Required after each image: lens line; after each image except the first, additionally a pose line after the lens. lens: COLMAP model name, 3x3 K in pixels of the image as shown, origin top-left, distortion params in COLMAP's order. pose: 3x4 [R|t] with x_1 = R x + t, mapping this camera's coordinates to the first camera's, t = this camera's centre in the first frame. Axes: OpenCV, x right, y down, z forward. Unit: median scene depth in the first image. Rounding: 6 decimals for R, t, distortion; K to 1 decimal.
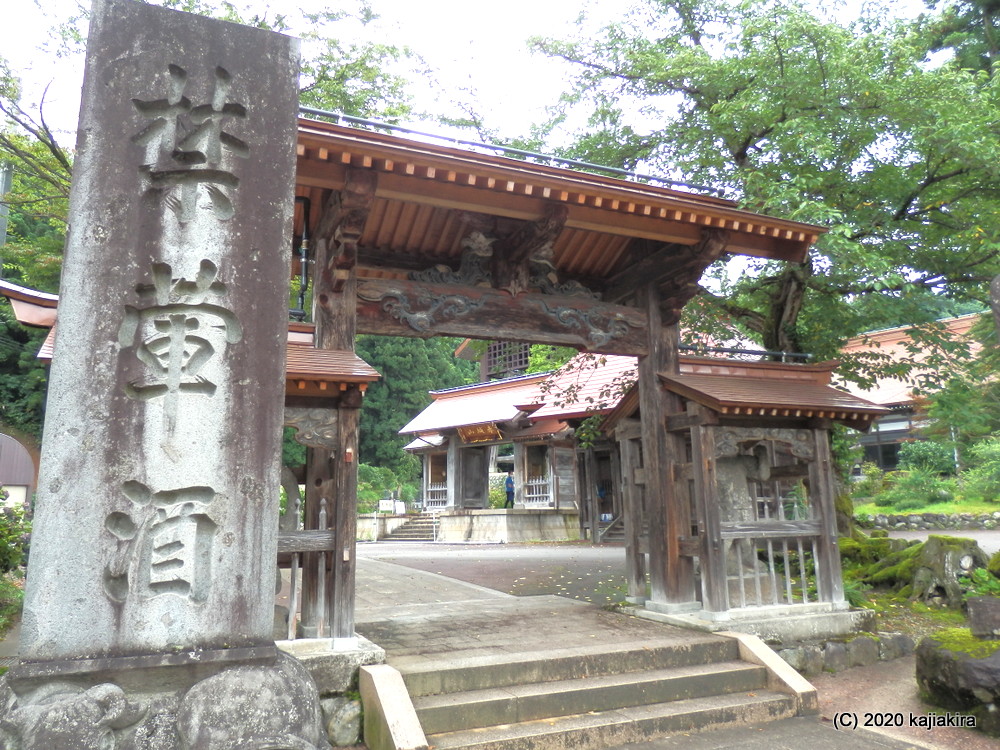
lens RADIAL K [[735.8, 0, 500.0], [0, 735.8, 375.0], [0, 0, 1]] dist [-0.002689, 0.004424]
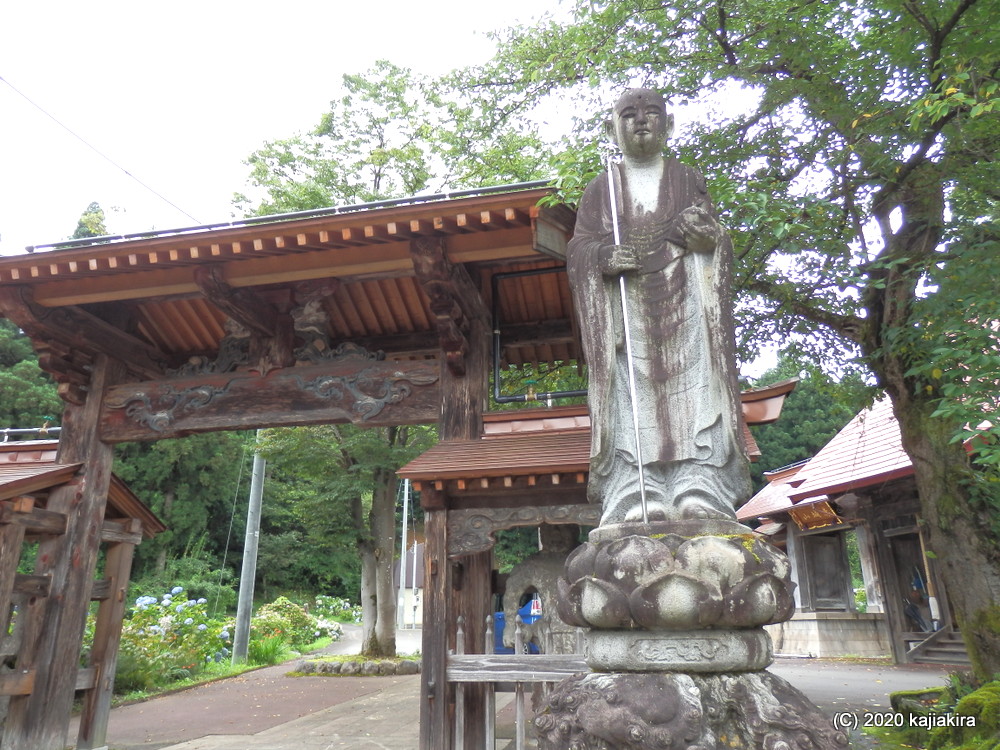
lens RADIAL K [[735.8, 0, 500.0], [0, 735.8, 375.0], [0, 0, 1]] dist [-0.002689, 0.004424]
pose [[0.813643, -0.175391, -0.554278, 0.707180], [0.105141, 0.982078, -0.156420, 0.056095], [0.571779, 0.068993, 0.817502, 0.434232]]
